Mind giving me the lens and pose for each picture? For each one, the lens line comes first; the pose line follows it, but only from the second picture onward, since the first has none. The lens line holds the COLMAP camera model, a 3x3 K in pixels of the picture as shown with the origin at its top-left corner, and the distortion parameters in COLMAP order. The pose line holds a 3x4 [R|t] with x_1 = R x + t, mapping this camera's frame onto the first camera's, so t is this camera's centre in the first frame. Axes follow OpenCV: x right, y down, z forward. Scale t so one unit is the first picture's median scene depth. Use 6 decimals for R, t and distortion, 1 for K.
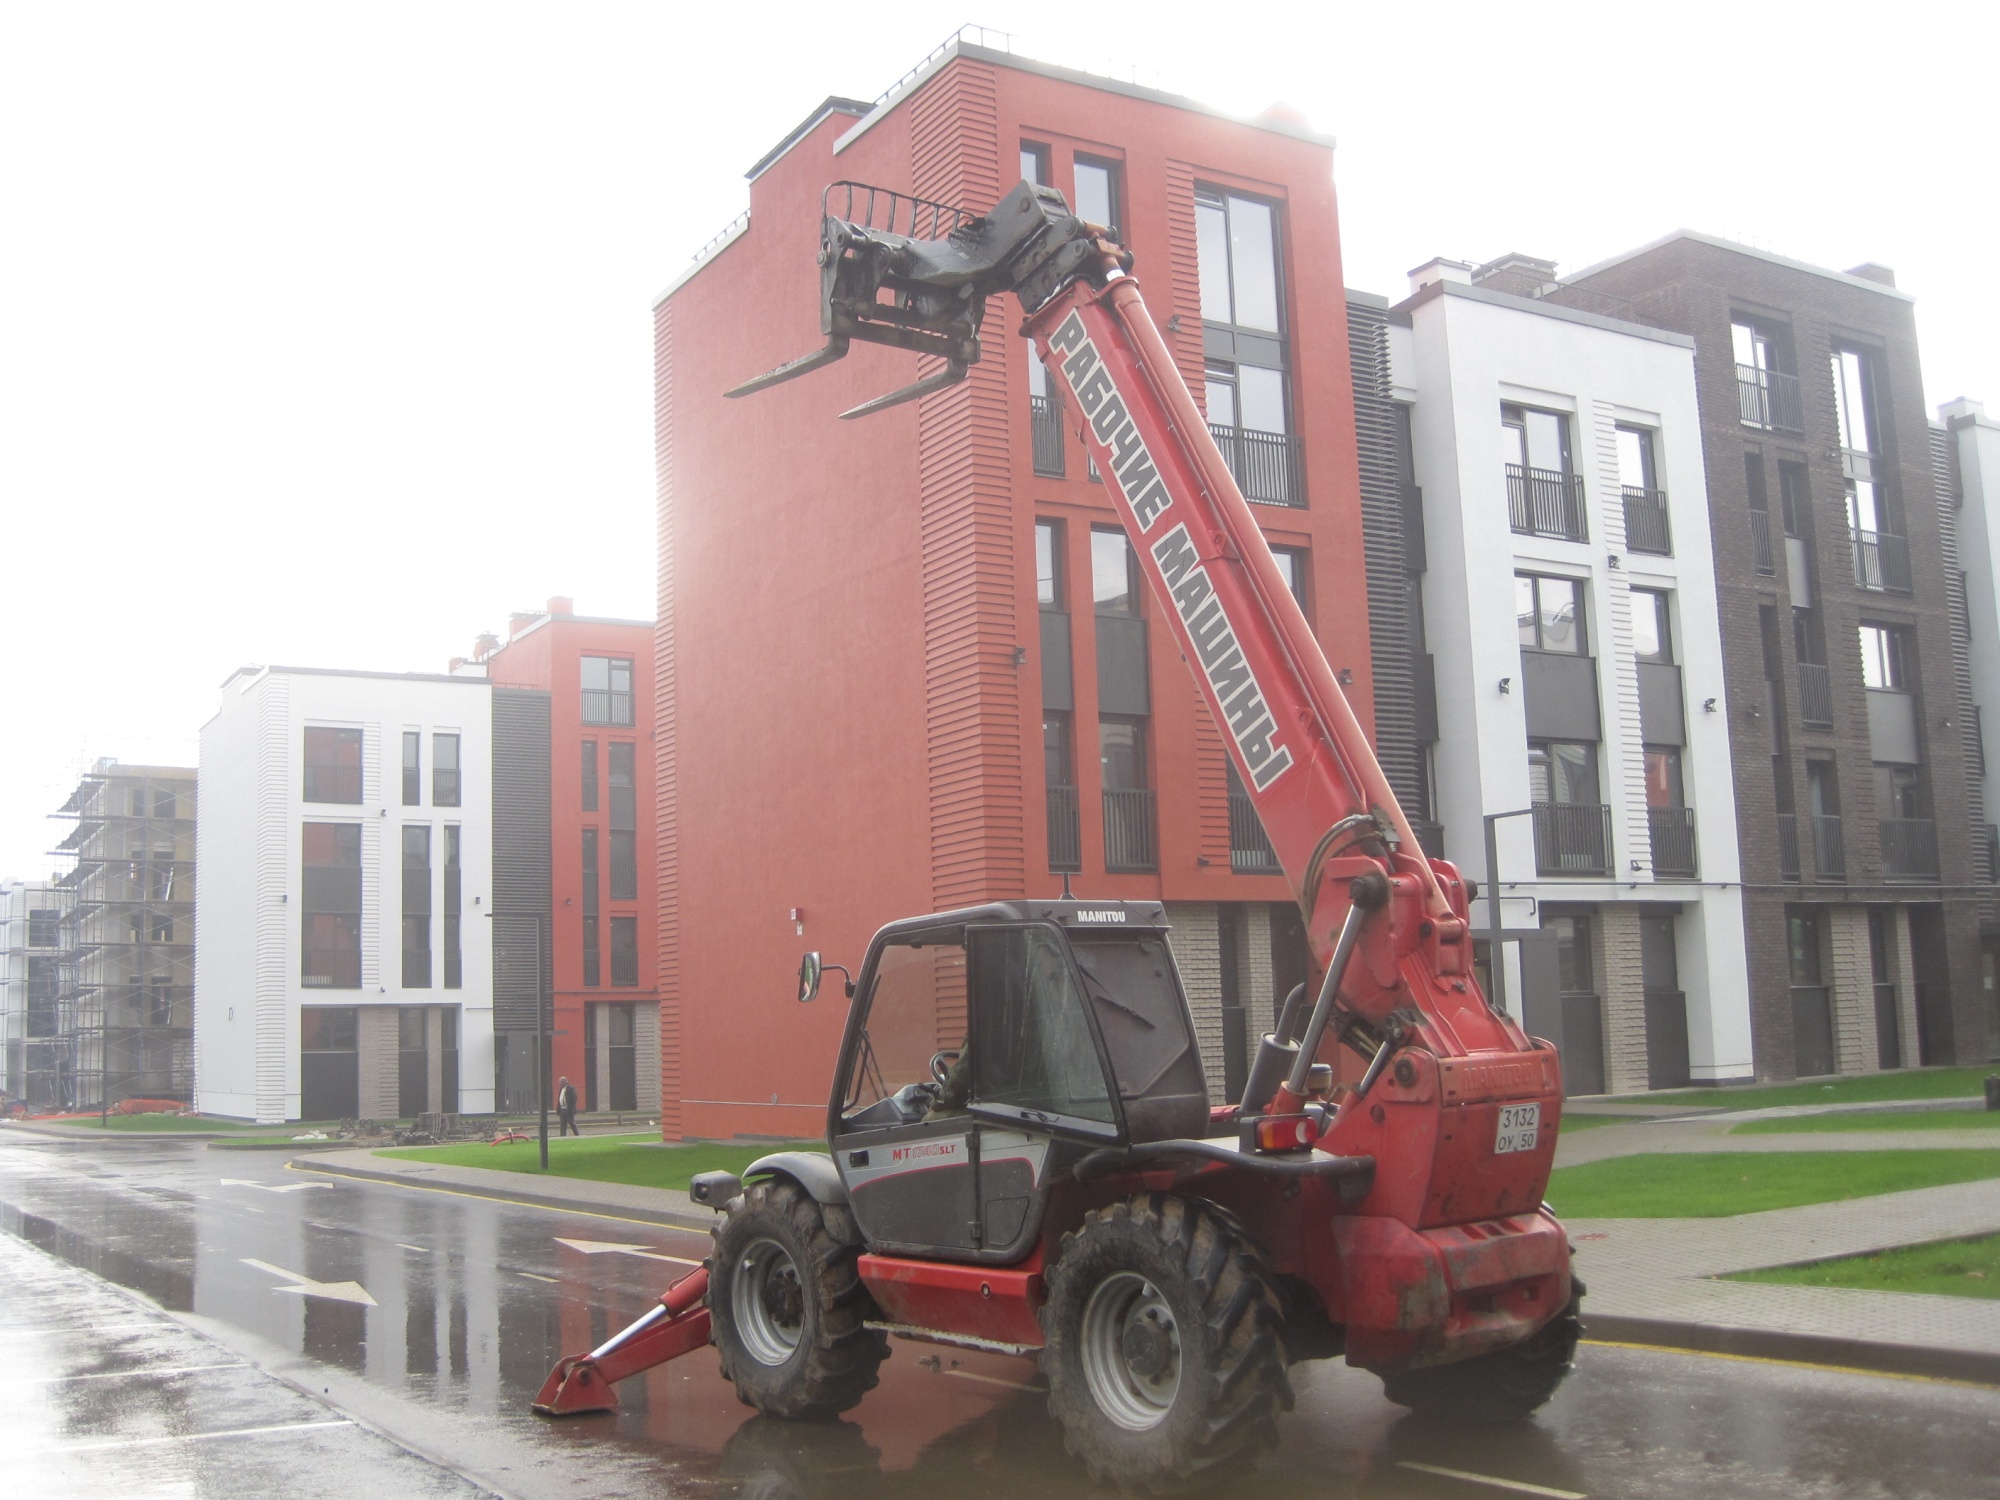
lens RADIAL K [[2033.6, 0, 968.3], [0, 2033.6, 675.3], [0, 0, 1]] dist [-0.145211, 0.001265]
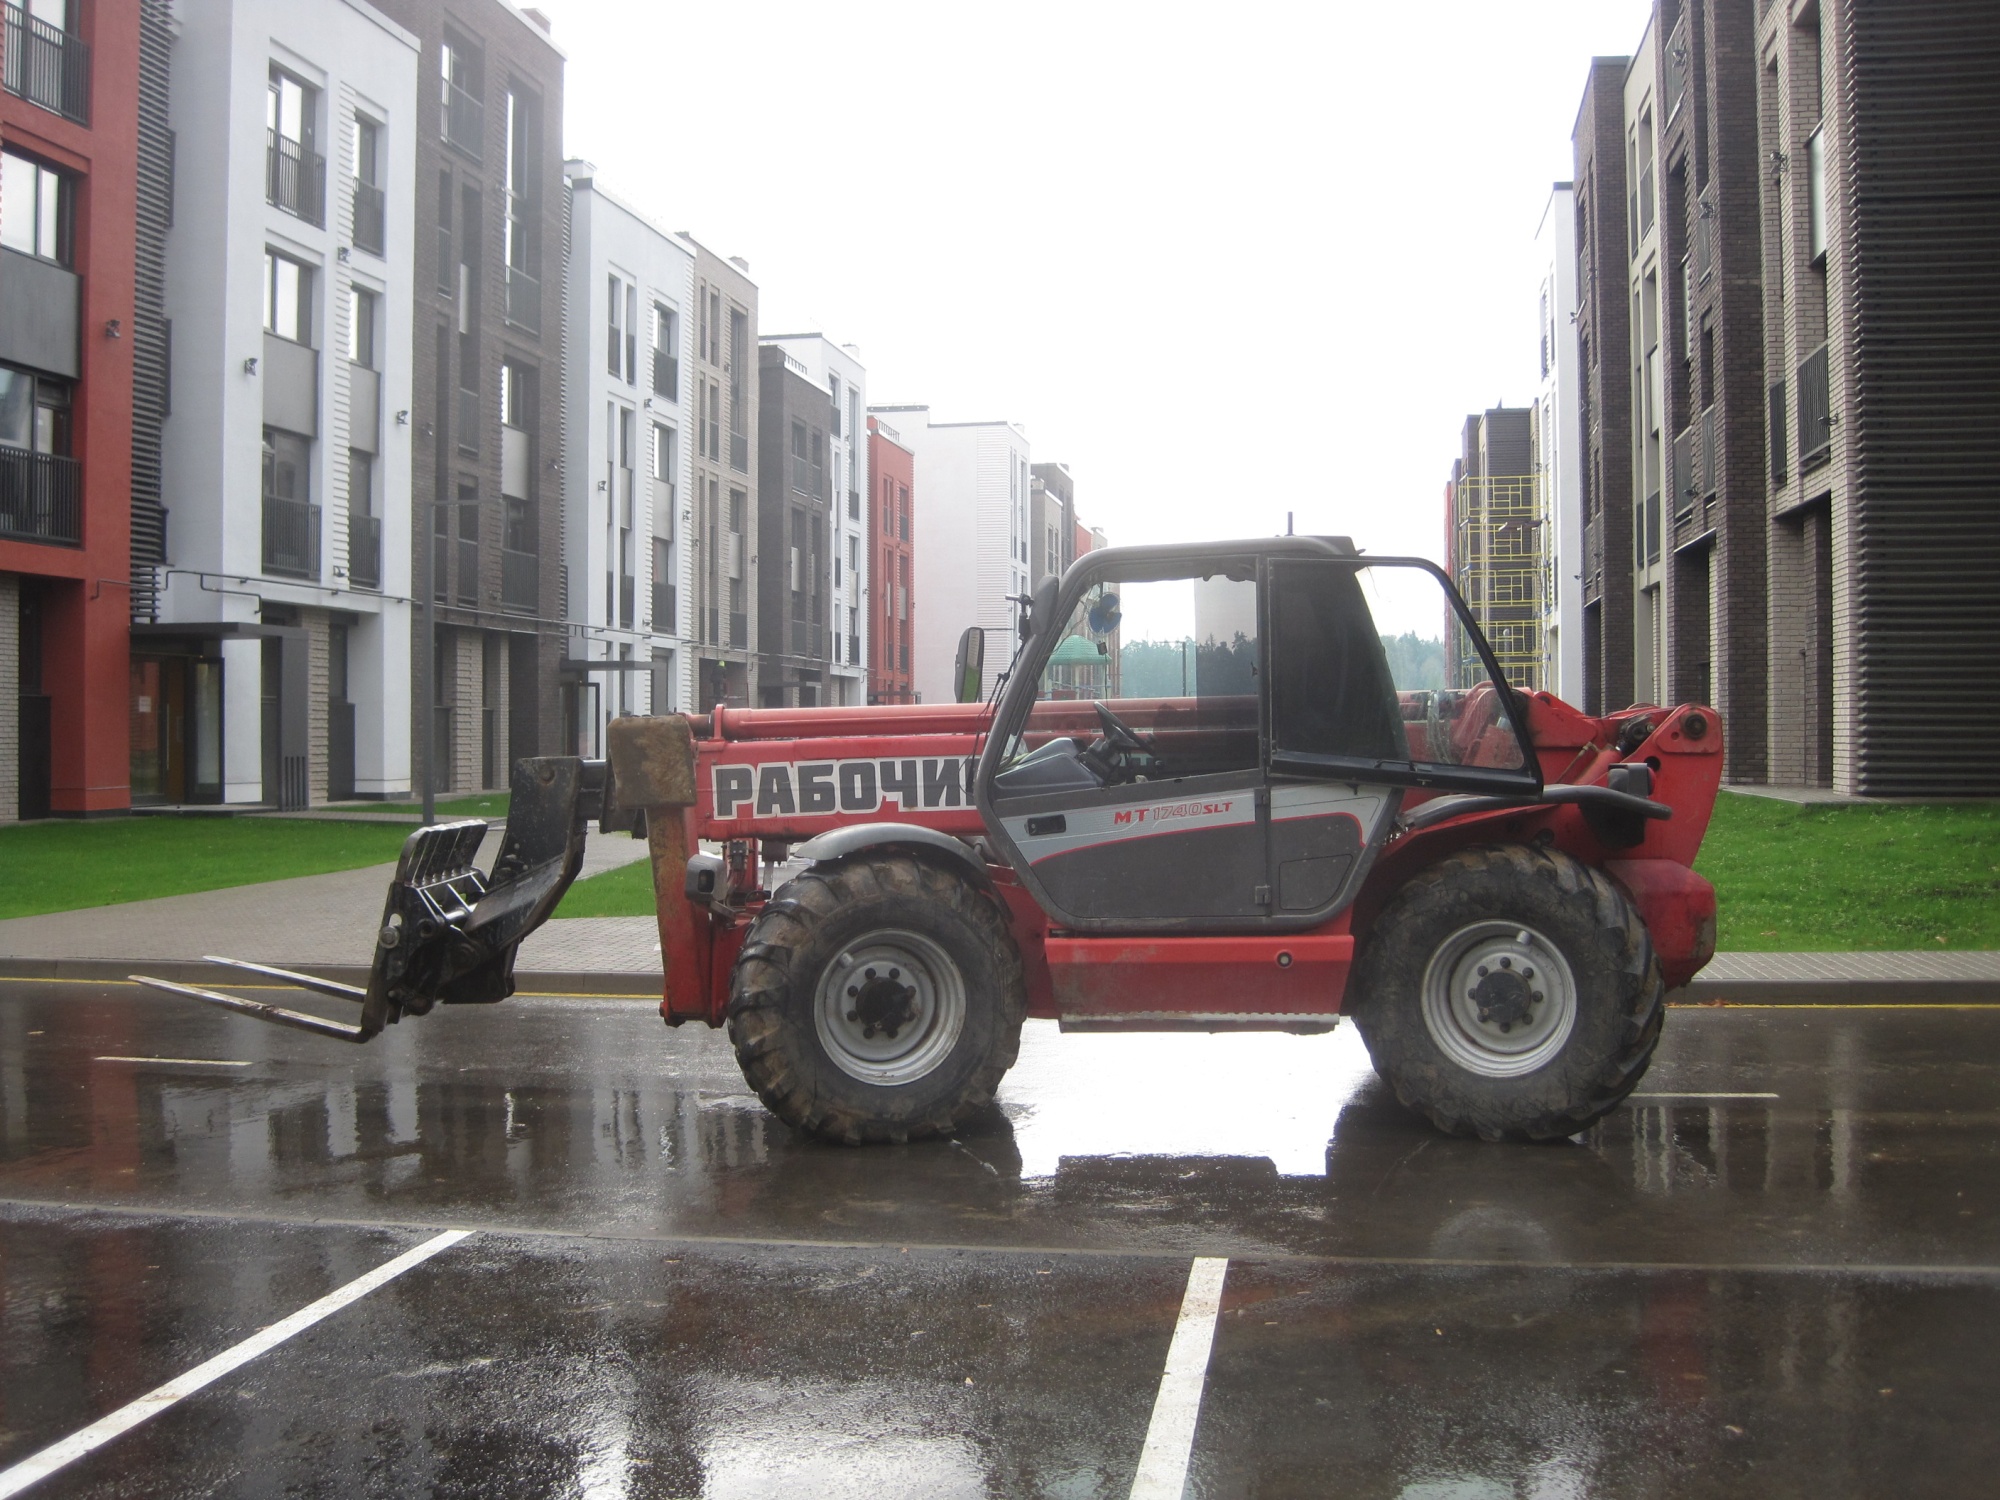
lens RADIAL K [[2033.6, 0, 968.3], [0, 2033.6, 675.3], [0, 0, 1]] dist [-0.145211, 0.001265]
pose [[0.650431, 0.042625, 0.758368, -0.197059], [-0.143748, 0.987289, 0.067796, 0.034568], [-0.745839, -0.153111, 0.648291, 0.133508]]
